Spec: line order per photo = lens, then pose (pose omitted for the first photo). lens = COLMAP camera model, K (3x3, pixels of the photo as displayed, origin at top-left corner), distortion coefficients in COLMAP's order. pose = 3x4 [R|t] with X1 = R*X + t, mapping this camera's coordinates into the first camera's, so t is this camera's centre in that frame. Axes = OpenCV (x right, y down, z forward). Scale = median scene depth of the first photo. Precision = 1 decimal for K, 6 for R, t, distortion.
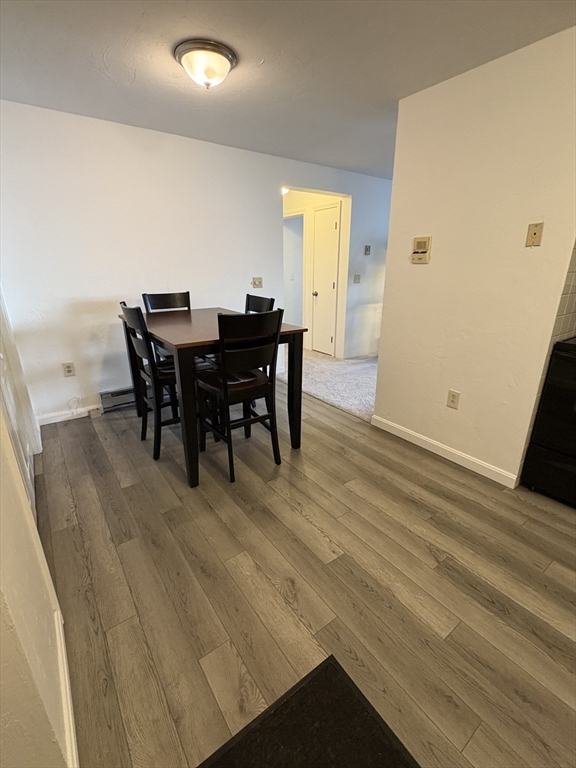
lens RADIAL K [[345.7, 0, 287.6], [0, 345.7, 383.2], [0, 0, 1]] dist [0.002586, 0.000690]
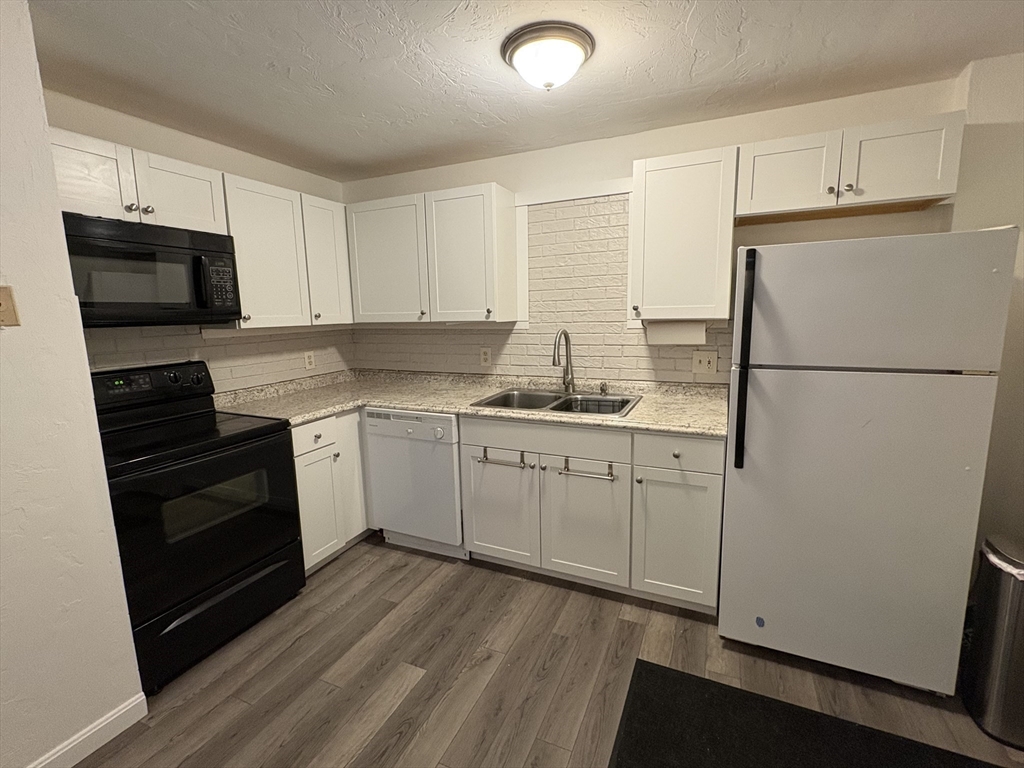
lens RADIAL K [[460.9, 0, 511.4], [0, 460.9, 382.3], [0, 0, 1]] dist [0.002586, 0.000690]
pose [[-0.488204, -0.119525, 0.864506, -0.355156], [0.303631, 0.905432, 0.296649, -0.339596], [-0.818209, 0.407316, -0.405744, 0.800252]]
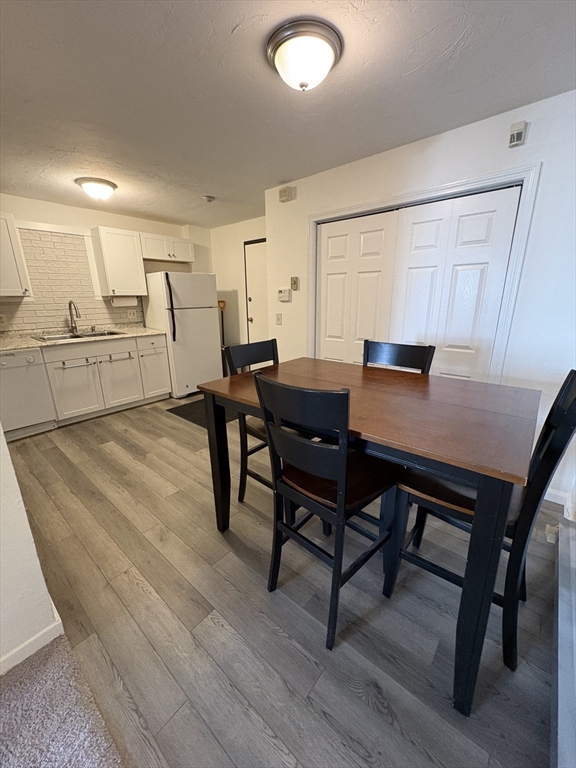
lens RADIAL K [[306.1, 0, 287.1], [0, 306.1, 383.0], [0, 0, 1]] dist [-0.001816, -0.000189]
pose [[-0.971419, 0.076334, -0.224762, 0.027523], [-0.064897, 0.825398, 0.560808, -0.805674], [0.228328, 0.559366, -0.796854, 2.330040]]
